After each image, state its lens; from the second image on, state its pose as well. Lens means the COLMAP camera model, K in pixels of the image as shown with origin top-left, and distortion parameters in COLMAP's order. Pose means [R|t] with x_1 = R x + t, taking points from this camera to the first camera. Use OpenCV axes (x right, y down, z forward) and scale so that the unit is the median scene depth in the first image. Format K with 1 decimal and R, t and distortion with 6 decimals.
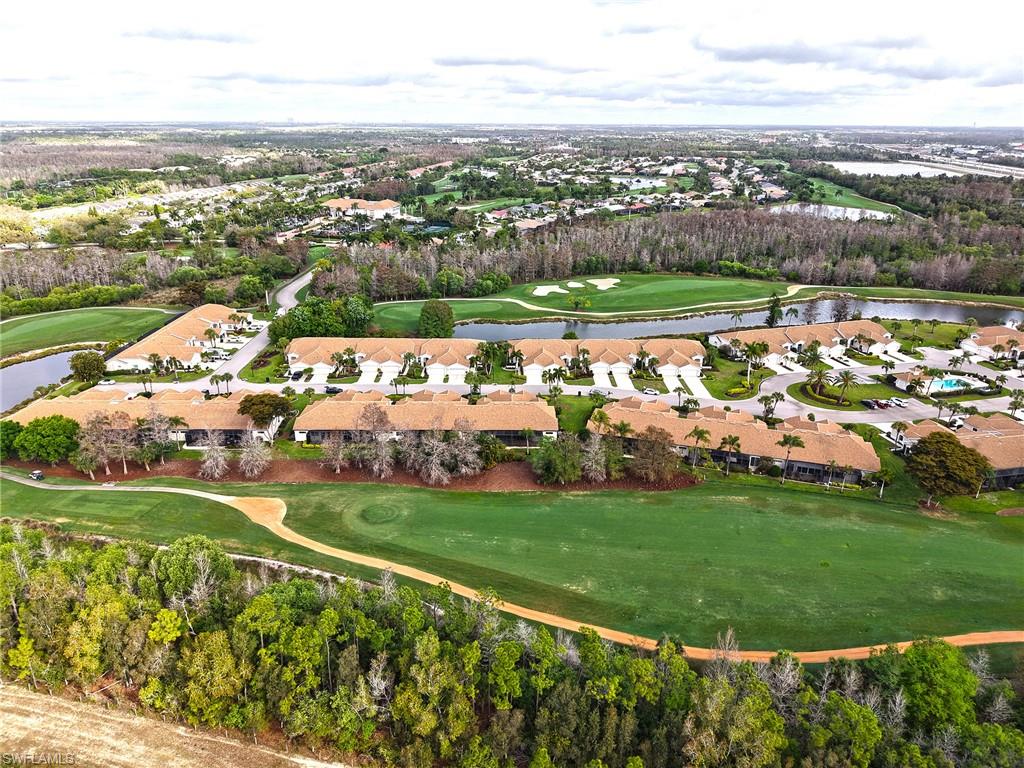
lens RADIAL K [[686.5, 0, 514.9], [0, 686.5, 384.3], [0, 0, 1]] dist [0.037958, -0.042298]
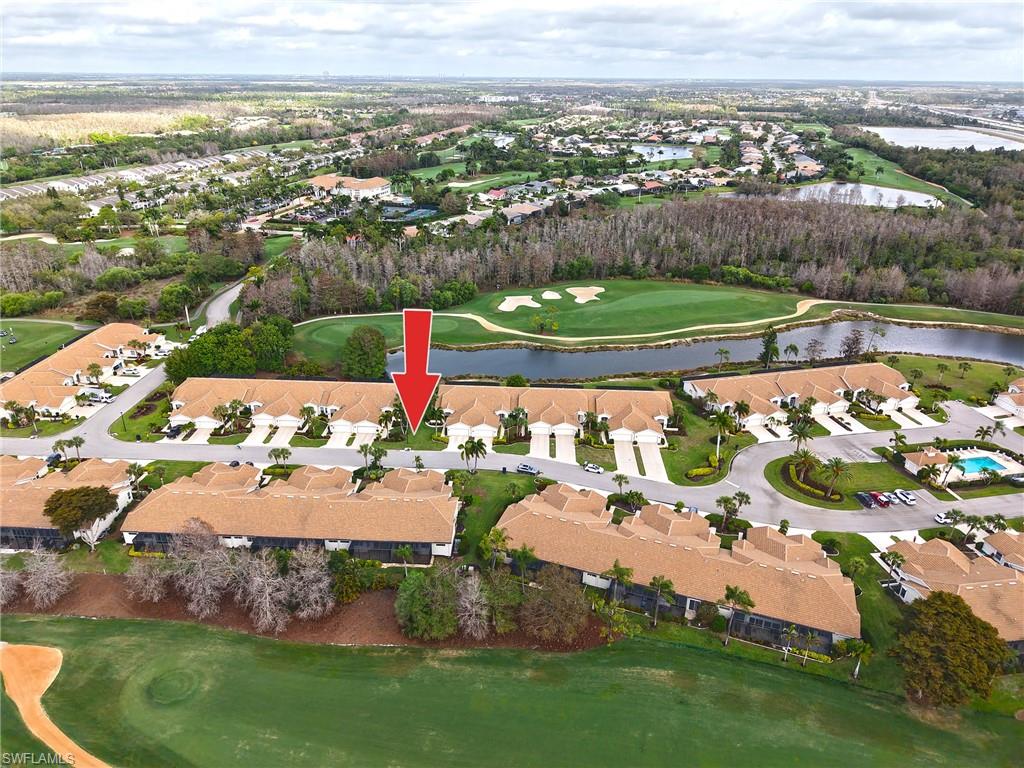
lens RADIAL K [[686.5, 0, 514.6], [0, 686.5, 382.6], [0, 0, 1]] dist [0.037958, -0.042298]
pose [[0.998505, 0.024987, -0.048616, 0.101575], [-0.022223, 0.998151, 0.056573, -0.096397], [0.049940, -0.055408, 0.997214, 0.138093]]
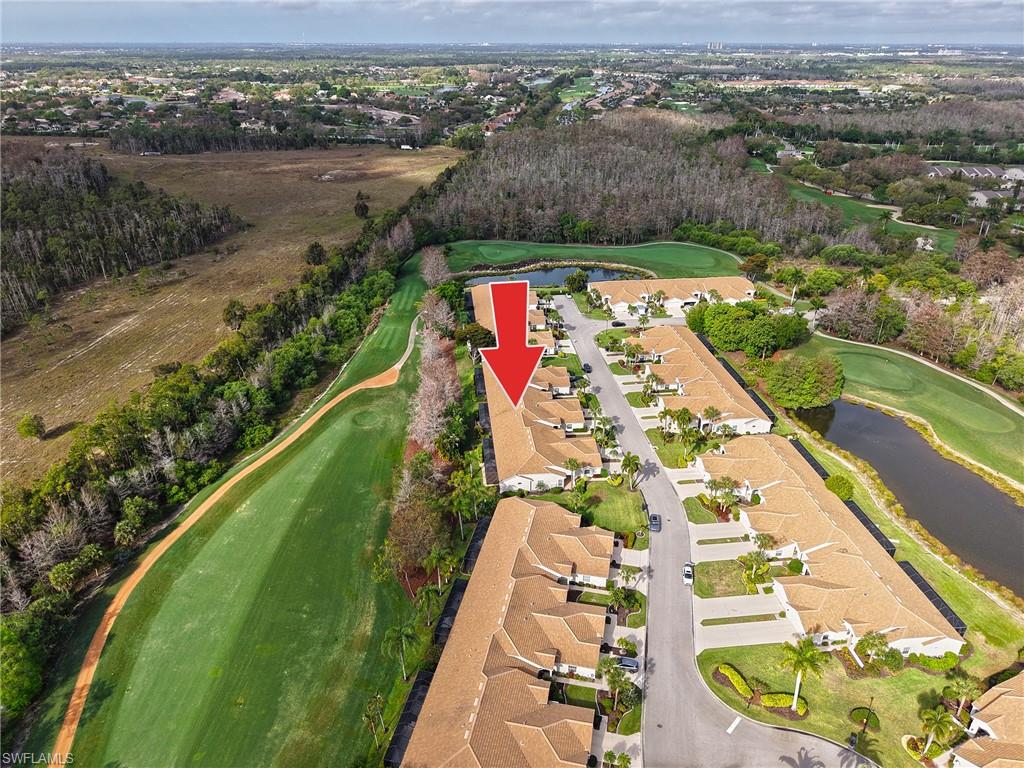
lens RADIAL K [[686.5, 0, 507.1], [0, 686.5, 374.9], [0, 0, 1]] dist [0.037958, -0.042298]
pose [[0.089931, 0.429817, -0.898426, 0.495471], [-0.358134, 0.855697, 0.373527, -0.240942], [0.929329, 0.288165, 0.230886, 0.452813]]
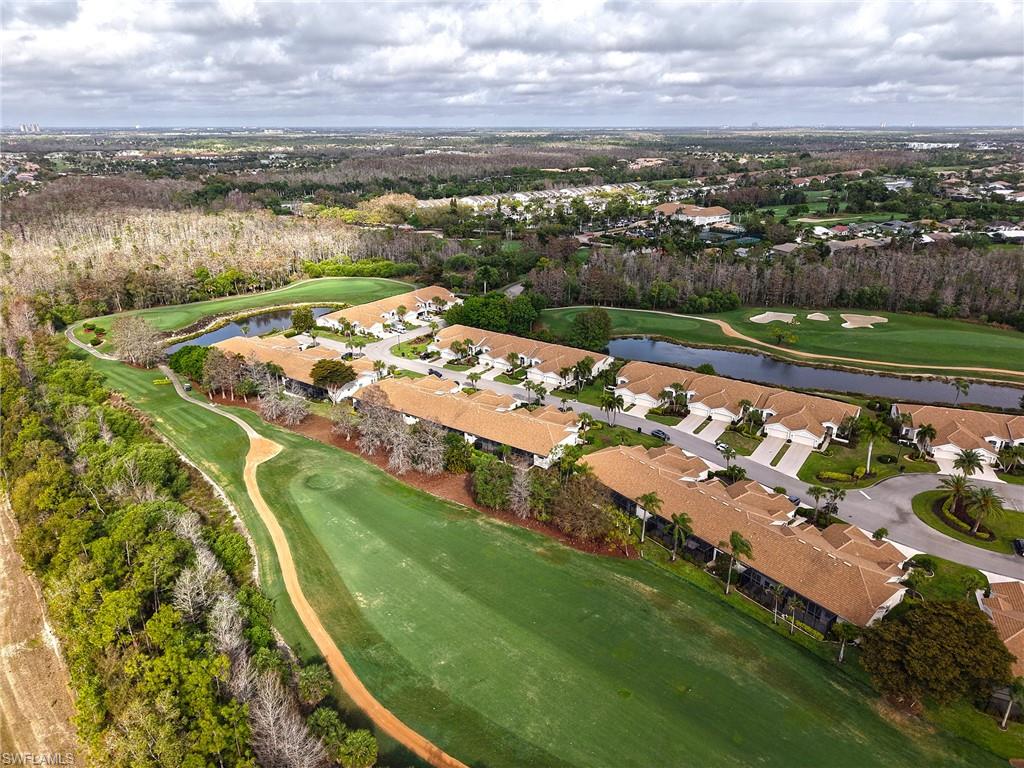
lens RADIAL K [[686.5, 0, 509.2], [0, 686.5, 386.1], [0, 0, 1]] dist [0.037958, -0.042298]
pose [[0.810987, 0.201089, -0.549421, 0.306302], [-0.202910, 0.977464, 0.058243, -0.042044], [0.548751, 0.064248, 0.833513, 0.115002]]
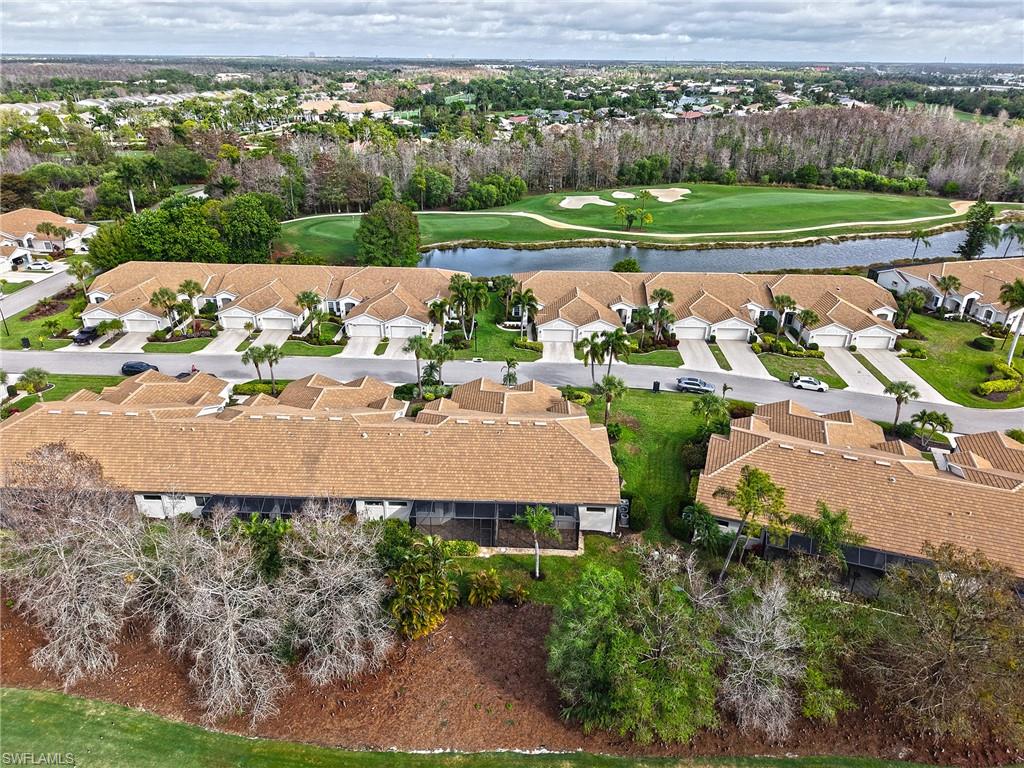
lens RADIAL K [[686.5, 0, 512.6], [0, 686.5, 382.2], [0, 0, 1]] dist [0.037958, -0.042298]
pose [[0.999150, 0.019904, -0.036088, 0.010020], [-0.017179, 0.997087, 0.074313, -0.015635], [0.037462, -0.073630, 0.996582, 0.375976]]
